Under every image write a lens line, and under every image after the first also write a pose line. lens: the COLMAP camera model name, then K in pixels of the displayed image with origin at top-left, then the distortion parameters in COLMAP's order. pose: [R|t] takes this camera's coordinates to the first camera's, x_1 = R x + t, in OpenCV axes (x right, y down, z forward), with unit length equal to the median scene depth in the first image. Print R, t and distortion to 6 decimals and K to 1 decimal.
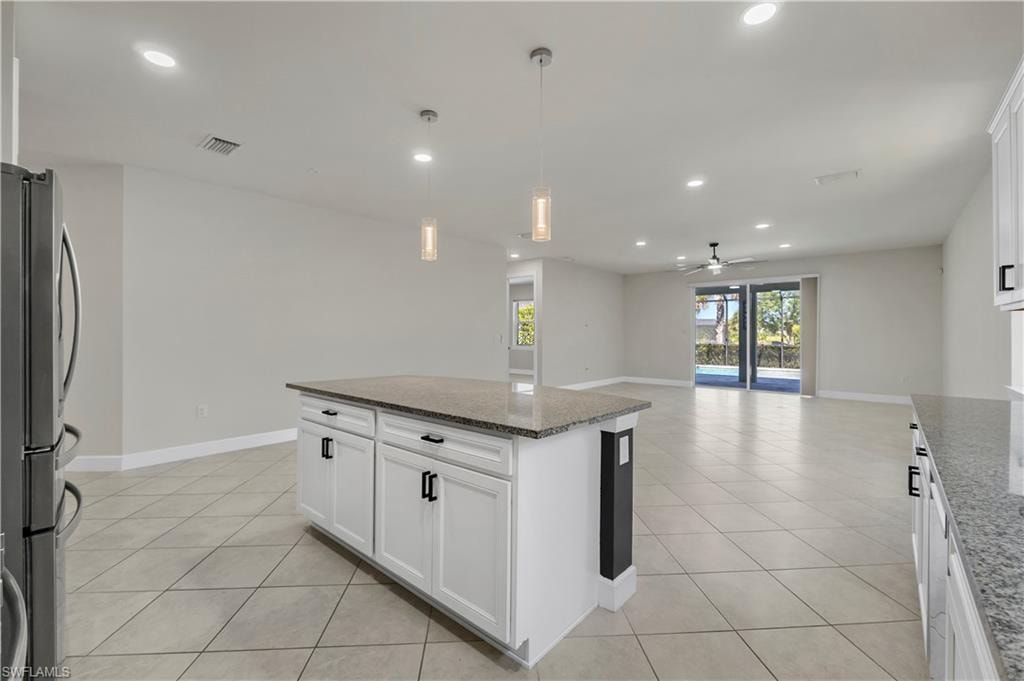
lens RADIAL K [[429.9, 0, 495.3], [0, 429.9, 334.0], [0, 0, 1]] dist [0.000306, 0.000057]
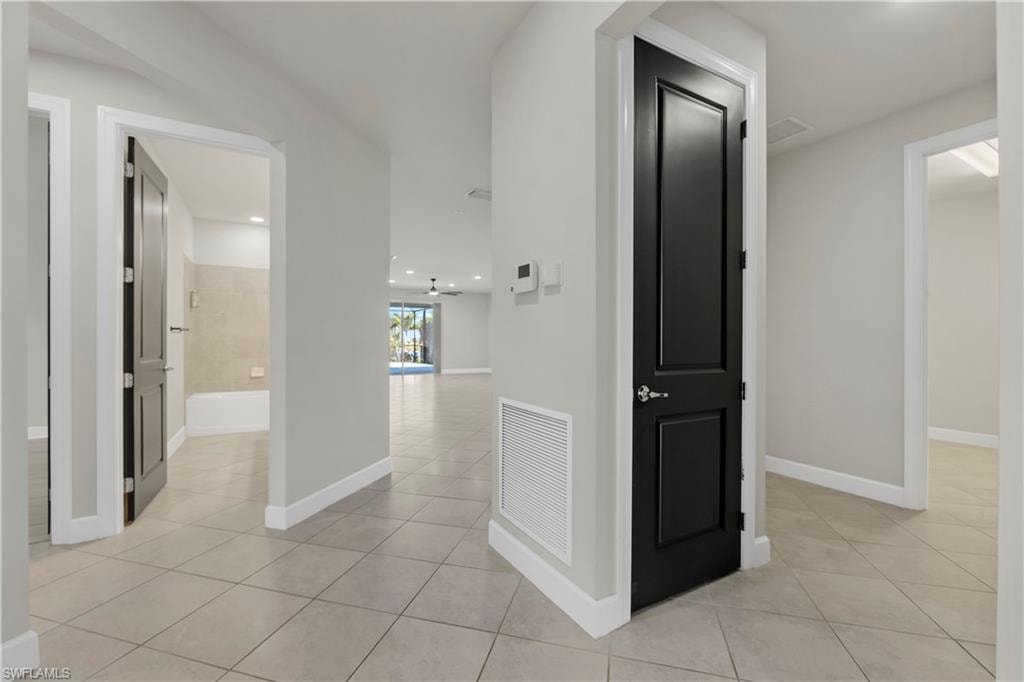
lens RADIAL K [[433.0, 0, 512.0], [0, 433.0, 341.0], [0, 0, 1]] dist [-0.000082, 0.000177]
pose [[0.310137, -0.010171, 0.950637, -0.900805], [0.008897, 0.999930, 0.007796, 0.006589], [-0.950650, 0.006040, 0.310206, 0.234525]]
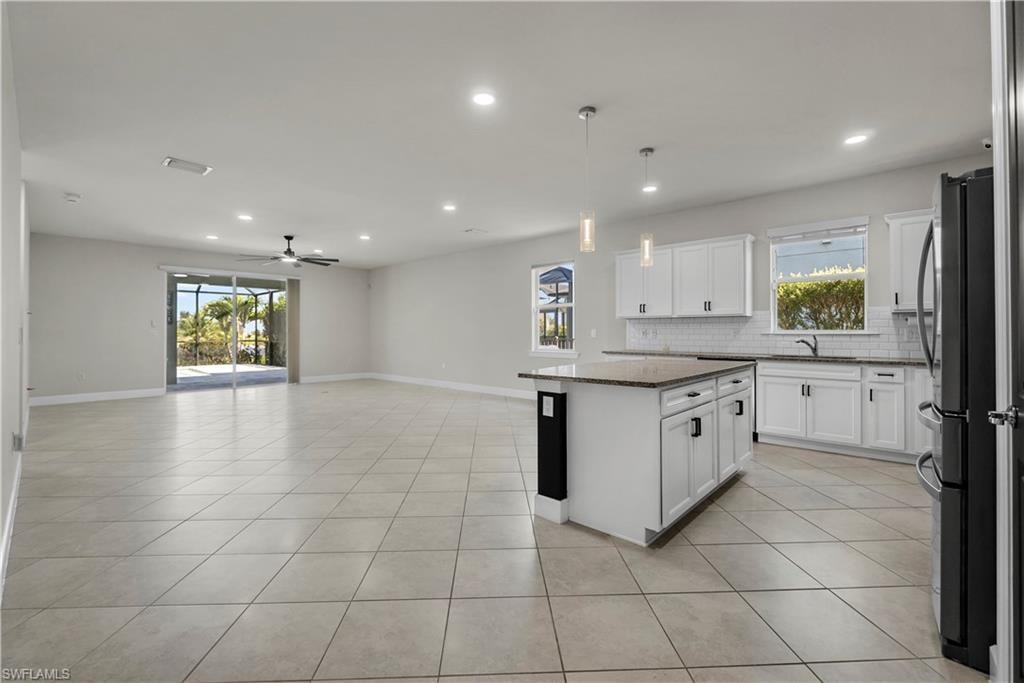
lens RADIAL K [[439.7, 0, 512.1], [0, 439.7, 332.1], [0, 0, 1]] dist [-0.001765, -0.000172]
pose [[0.010323, -0.007481, 0.999919, -0.489674], [0.010122, 0.999922, 0.007376, 0.006457], [-0.999895, 0.010046, 0.010398, 0.476148]]
